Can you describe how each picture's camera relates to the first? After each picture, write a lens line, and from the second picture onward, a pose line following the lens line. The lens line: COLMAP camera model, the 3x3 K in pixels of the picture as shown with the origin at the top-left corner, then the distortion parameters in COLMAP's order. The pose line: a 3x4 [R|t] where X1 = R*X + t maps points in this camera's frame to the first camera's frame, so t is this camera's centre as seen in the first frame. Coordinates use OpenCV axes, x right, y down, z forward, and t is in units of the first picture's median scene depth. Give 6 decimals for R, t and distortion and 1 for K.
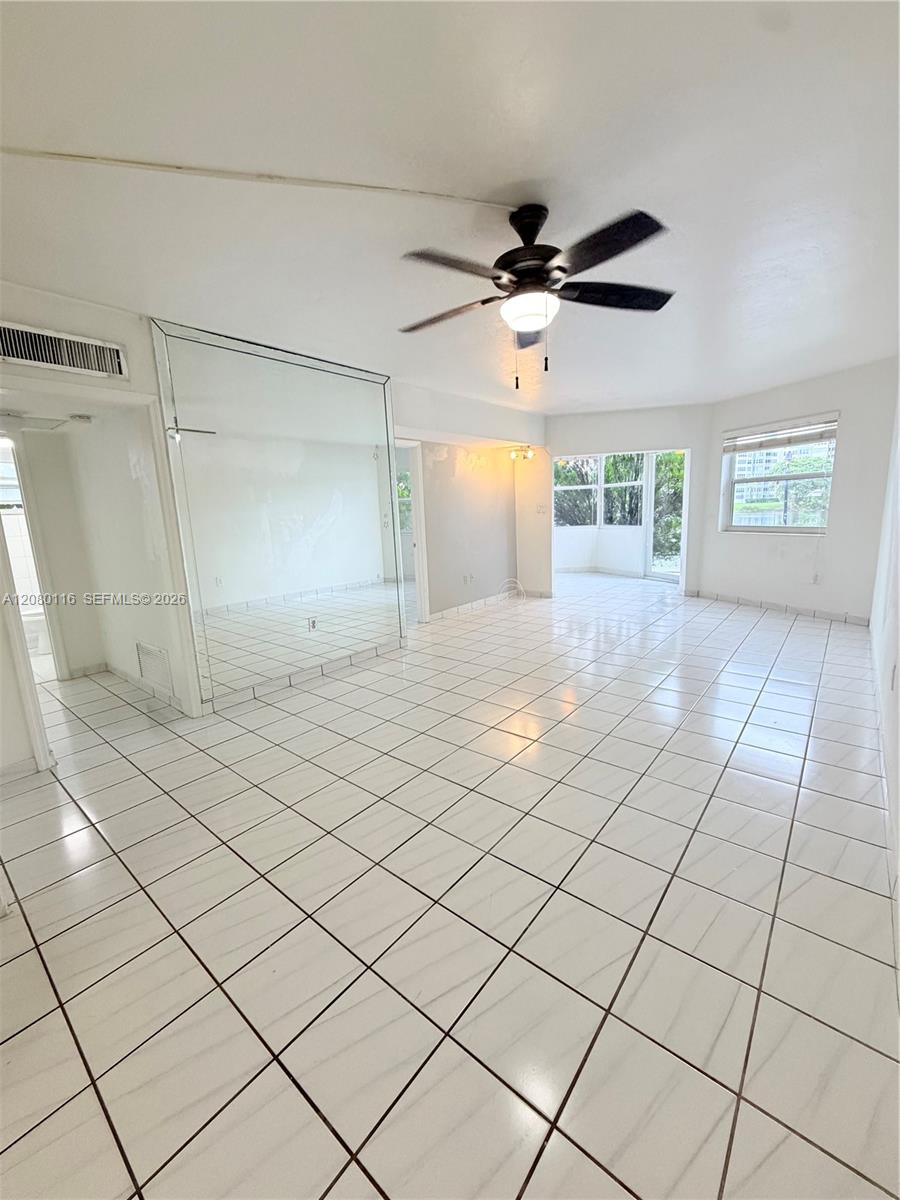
lens RADIAL K [[482.6, 0, 450.0], [0, 482.6, 600.0], [0, 0, 1]] dist [0.001319, 0.000341]
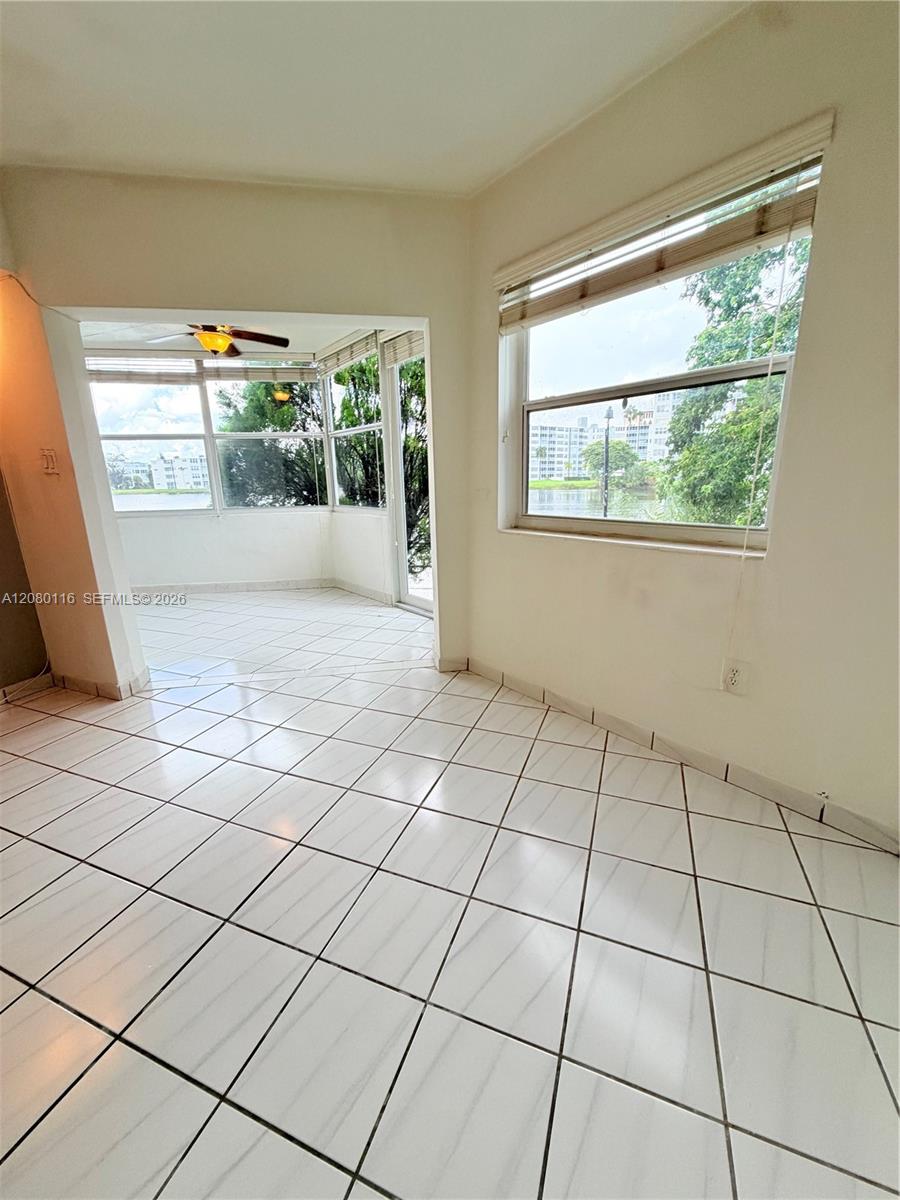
lens RADIAL K [[482.6, 0, 450.0], [0, 482.6, 600.0], [0, 0, 1]] dist [0.001319, 0.000341]
pose [[0.950689, -0.054036, 0.305402, 0.364505], [0.037909, 0.997568, 0.058495, -0.101240], [-0.307820, -0.044033, 0.950425, 0.580843]]
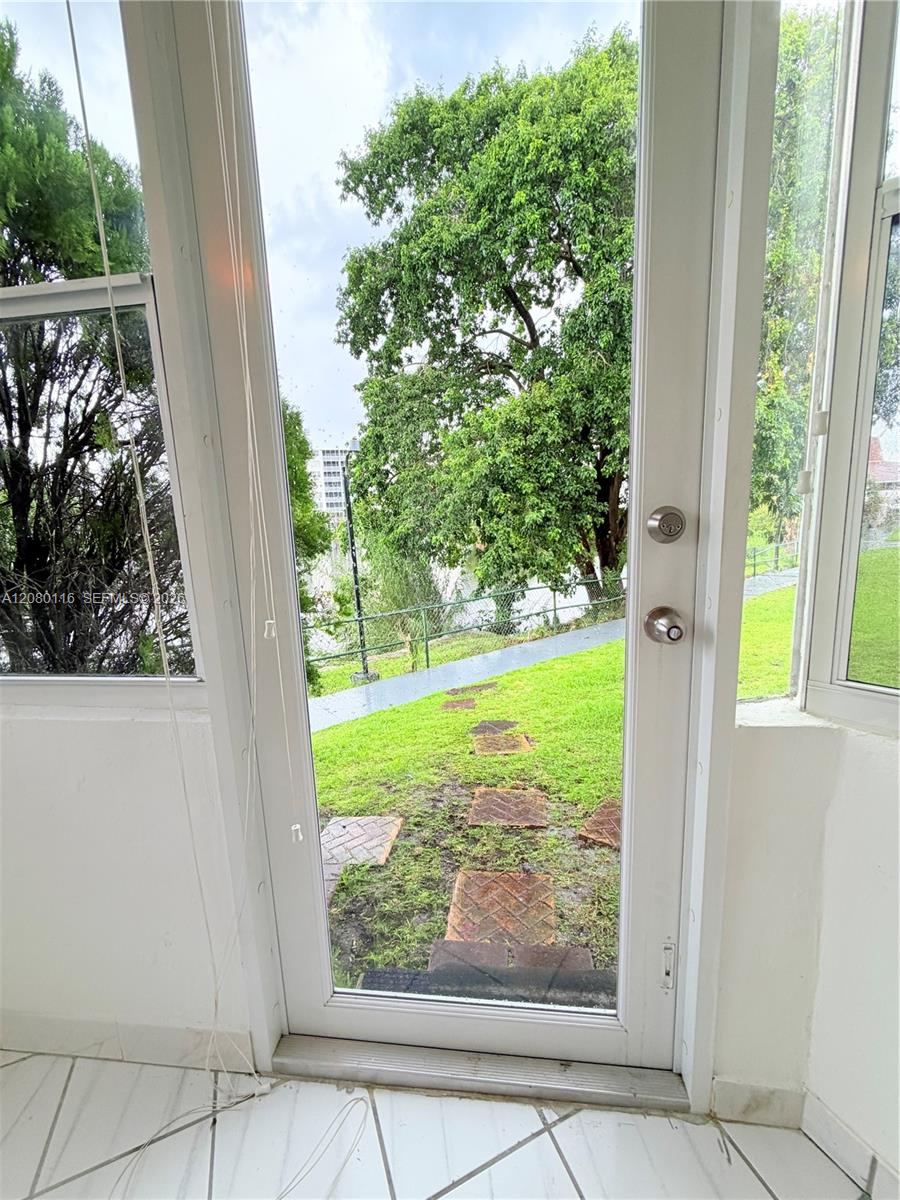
lens RADIAL K [[479.9, 0, 452.1], [0, 479.9, 599.9], [0, 0, 1]] dist [0.000774, 0.000199]
pose [[0.464205, -0.121502, 0.877354, 0.403712], [0.181870, 0.982515, 0.039839, -0.204501], [-0.866855, 0.141070, 0.478186, 1.096580]]
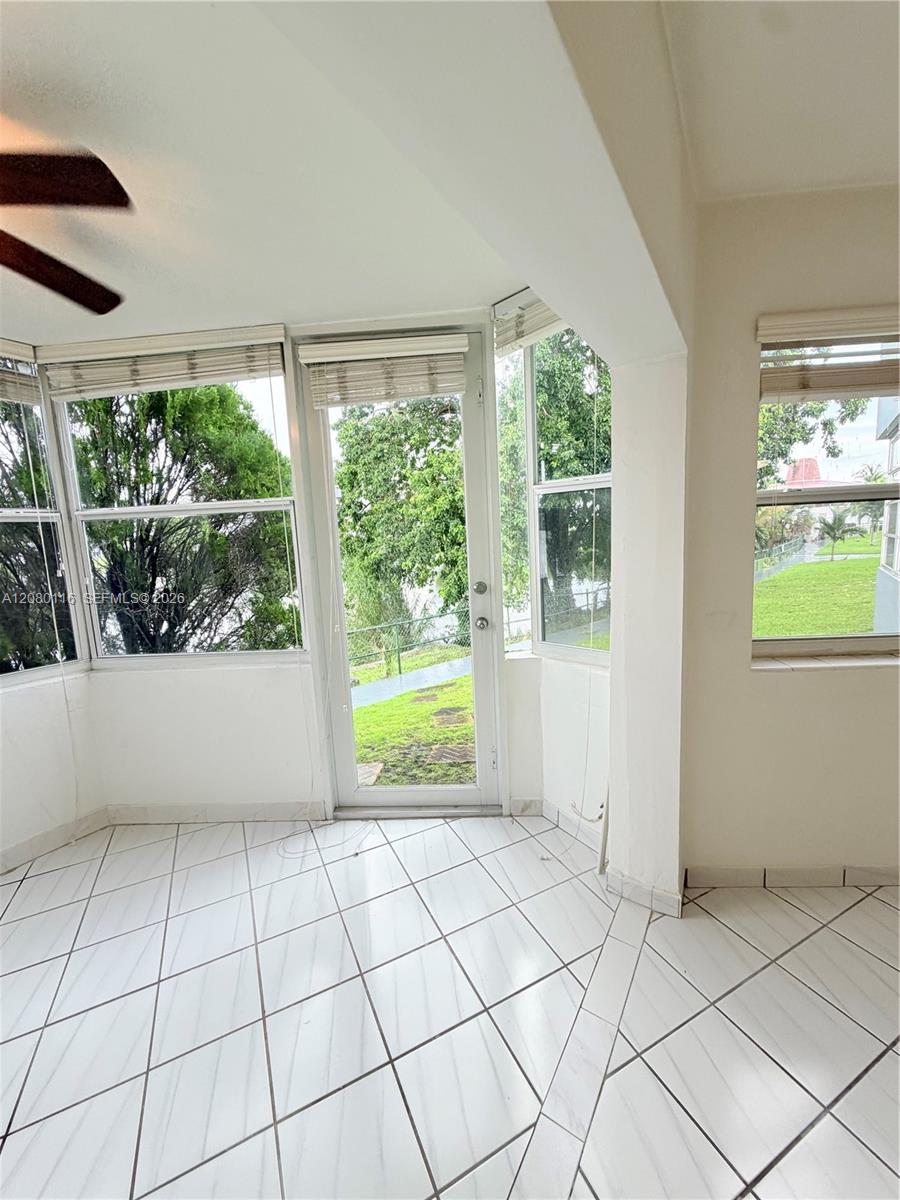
lens RADIAL K [[479.9, 0, 452.1], [0, 479.9, 599.9], [0, 0, 1]] dist [0.000774, 0.000199]
pose [[0.410578, -0.099929, 0.906333, 0.214469], [0.199641, 0.979711, 0.017580, -0.210389], [-0.889702, 0.173723, 0.422198, 0.977455]]
